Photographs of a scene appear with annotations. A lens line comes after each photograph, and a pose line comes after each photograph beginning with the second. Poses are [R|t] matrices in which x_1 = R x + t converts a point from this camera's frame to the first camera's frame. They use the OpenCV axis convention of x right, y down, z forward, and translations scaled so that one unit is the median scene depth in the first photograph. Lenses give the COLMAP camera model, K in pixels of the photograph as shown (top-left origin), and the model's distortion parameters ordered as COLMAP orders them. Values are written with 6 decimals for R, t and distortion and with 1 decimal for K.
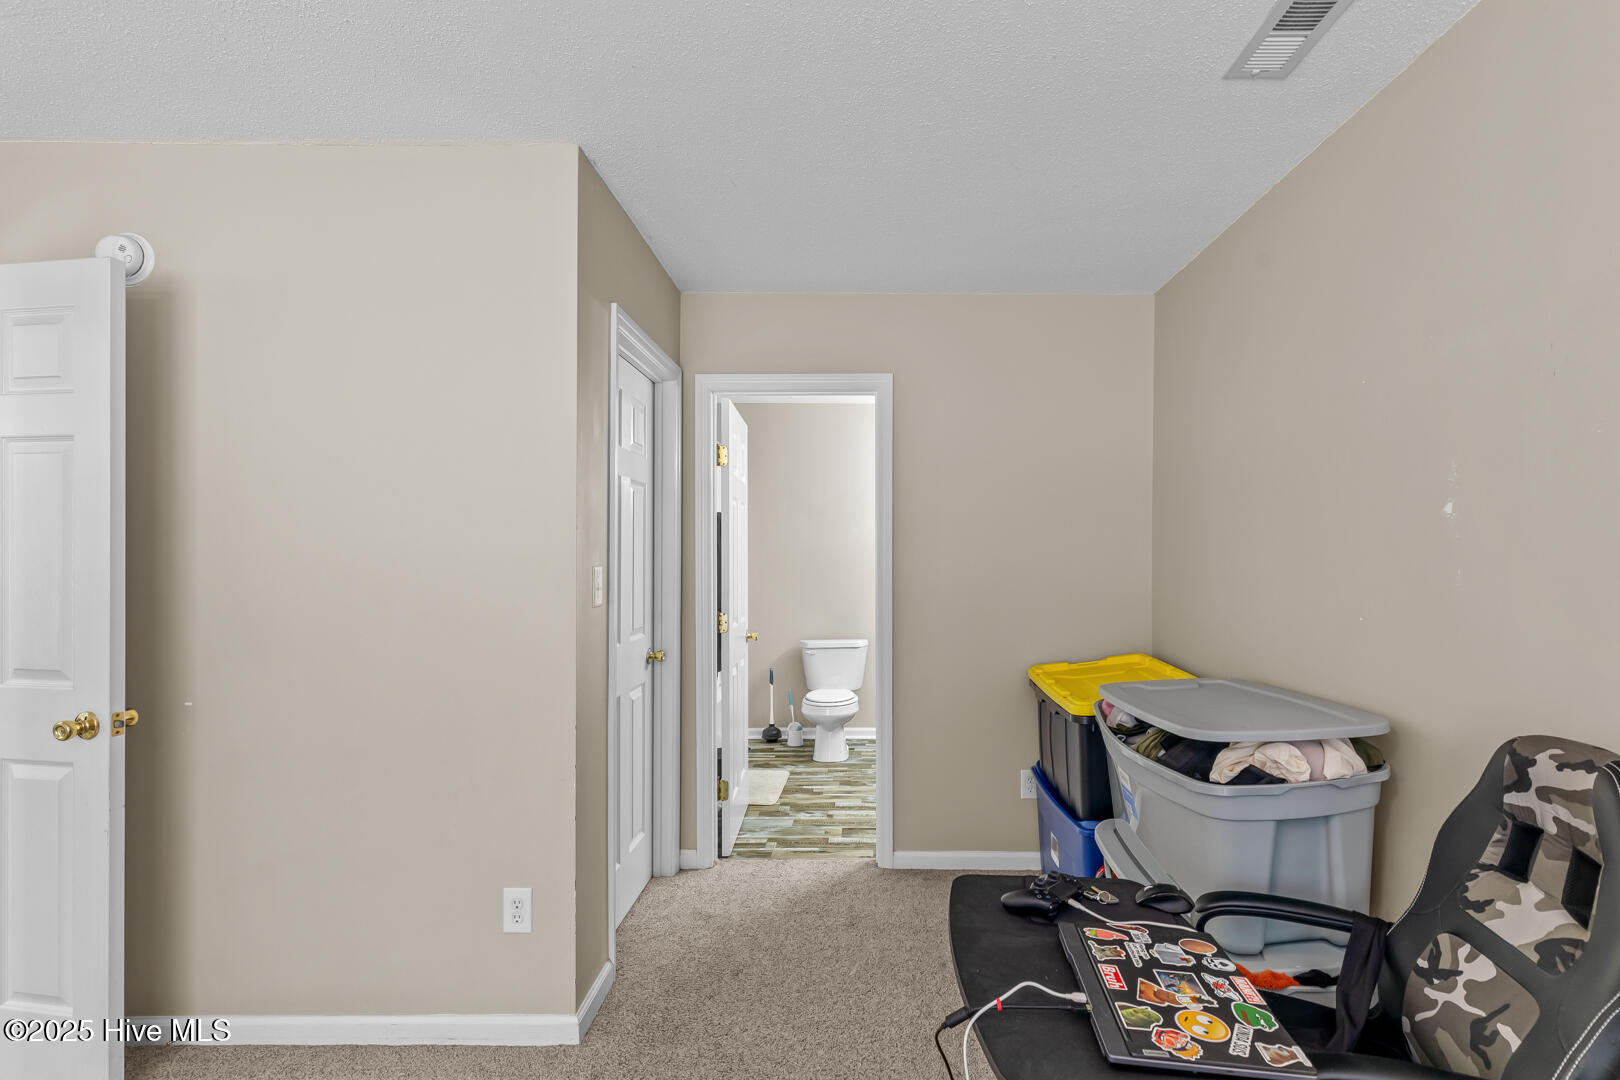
lens RADIAL K [[735.9, 0, 819.5], [0, 735.9, 551.3], [0, 0, 1]] dist [0.004357, -0.000500]
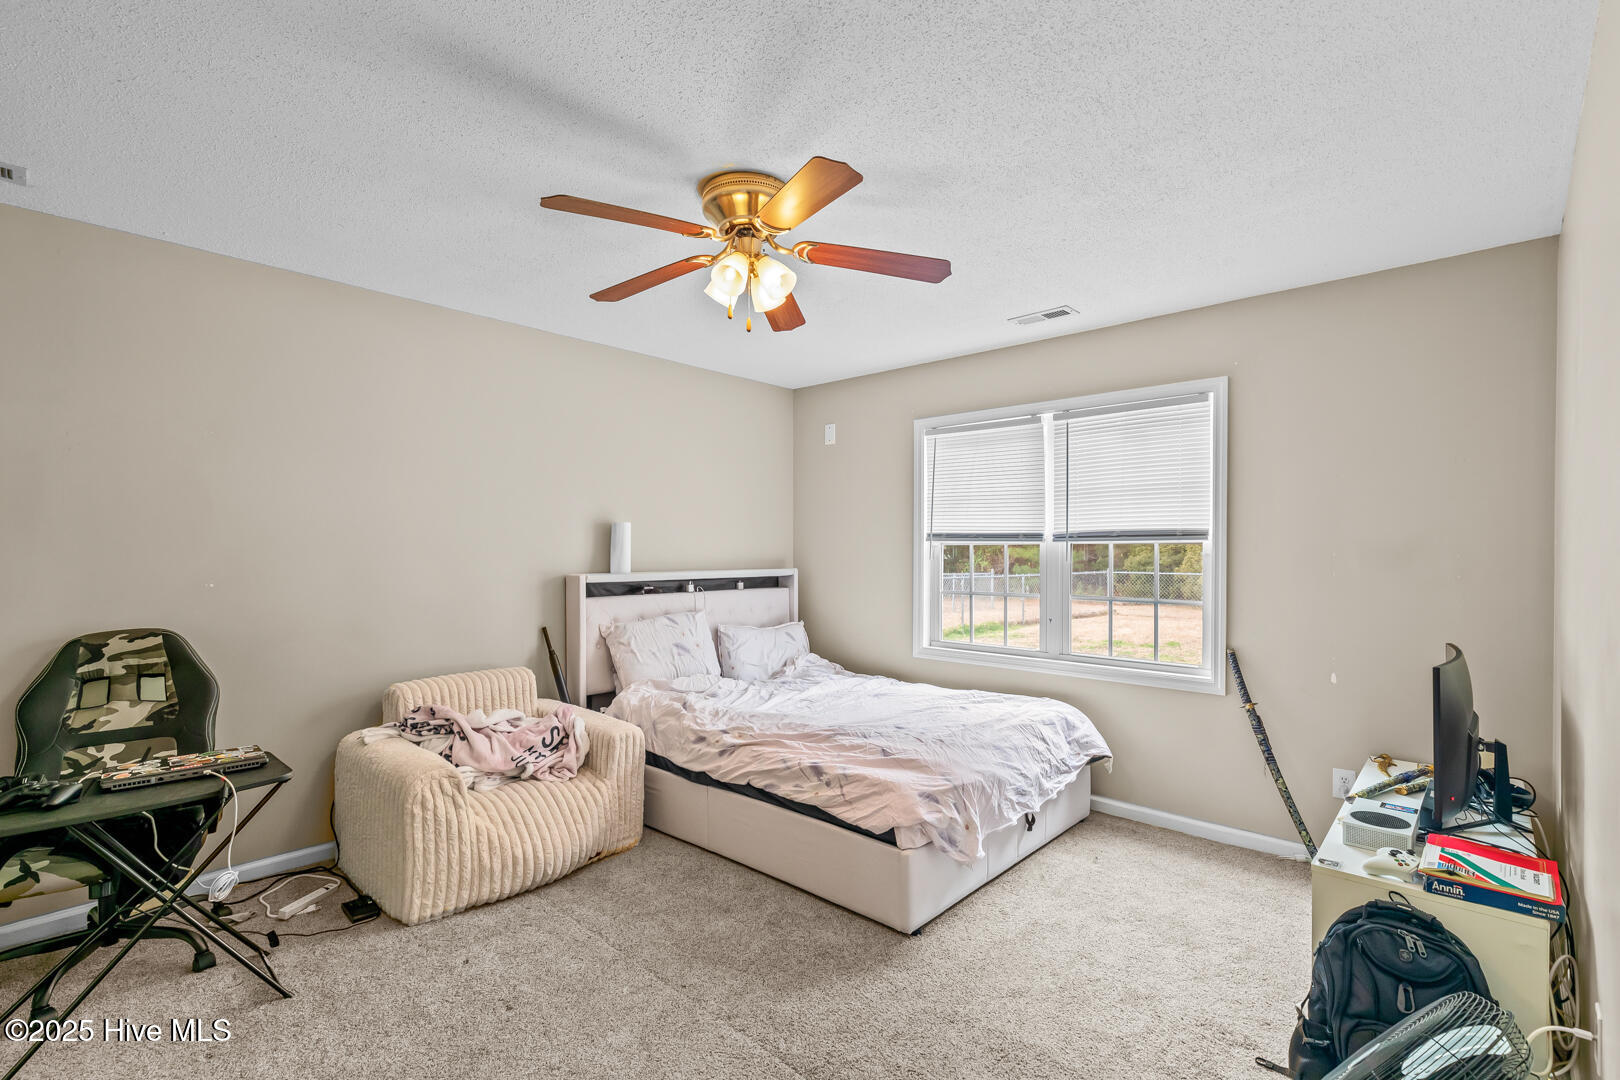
lens RADIAL K [[735.9, 0, 819.5], [0, 735.9, 551.3], [0, 0, 1]] dist [0.004357, -0.000500]
pose [[-0.772113, 0.001742, 0.635483, -1.446546], [-0.001936, 0.999985, -0.005094, 0.025599], [-0.635482, -0.005164, -0.772098, 1.030092]]
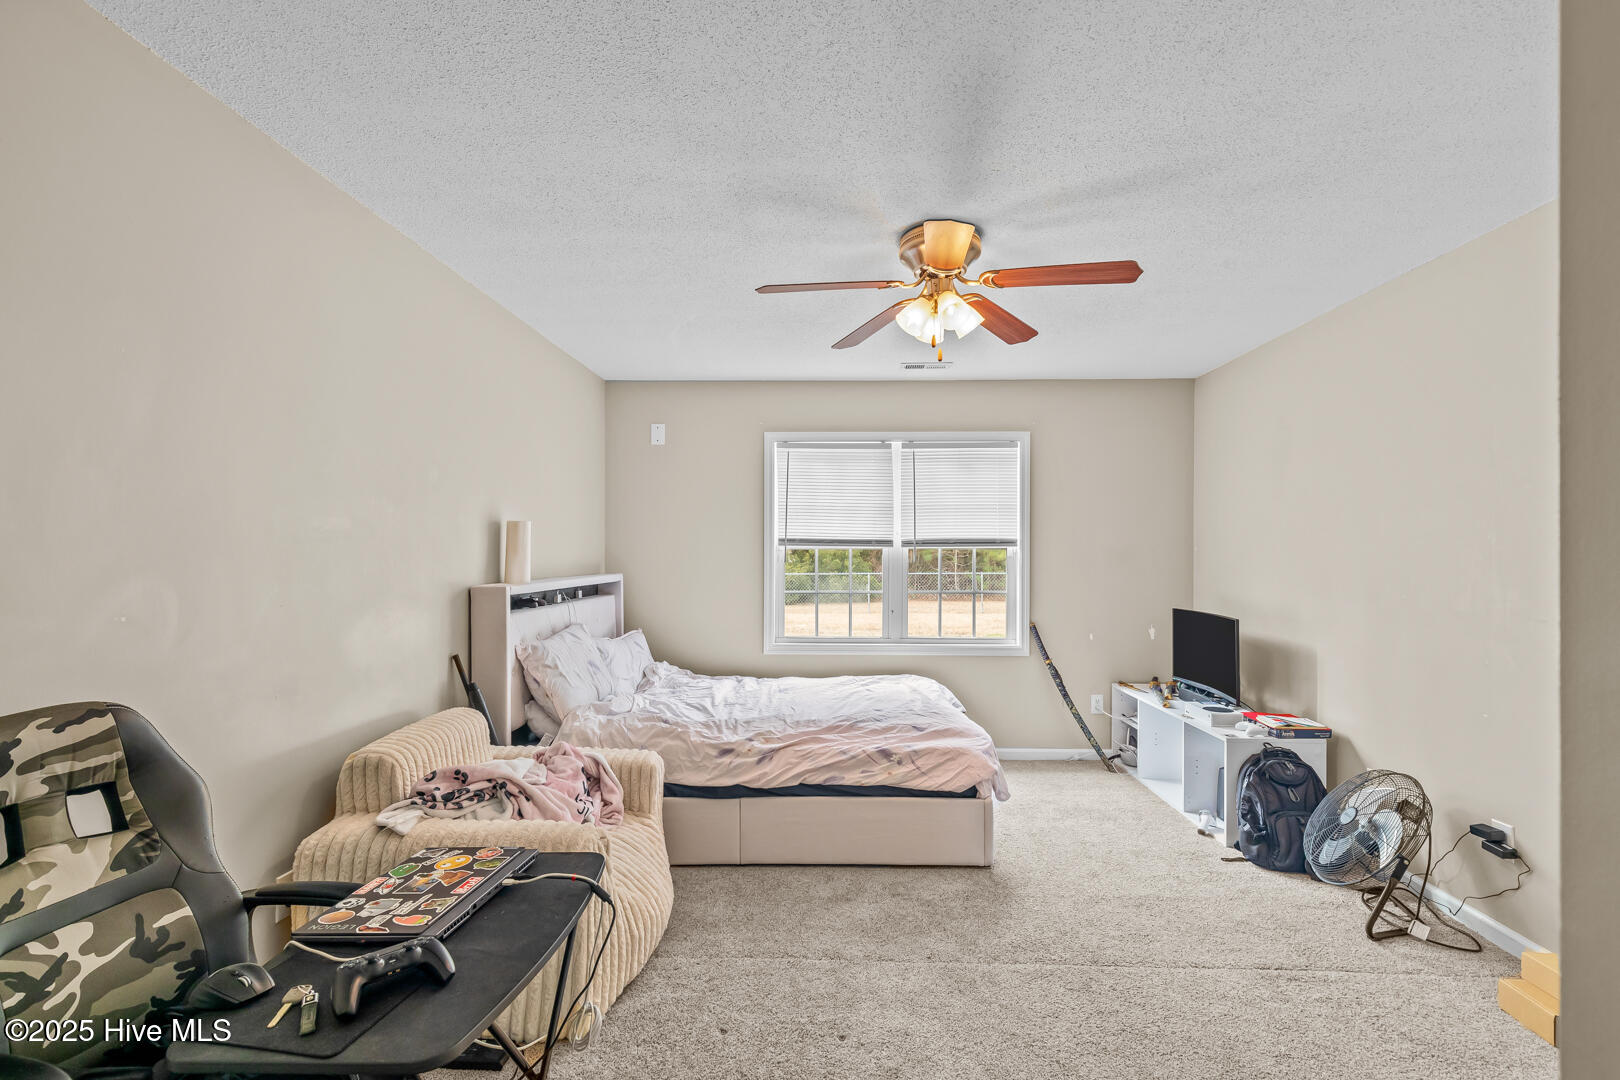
lens RADIAL K [[735.9, 0, 819.5], [0, 735.9, 551.3], [0, 0, 1]] dist [0.004357, -0.000500]
pose [[-0.999671, 0.002948, -0.025465, -0.116789], [0.003150, 0.999964, -0.007865, 0.019661], [0.025441, -0.007942, -0.999645, 1.617203]]
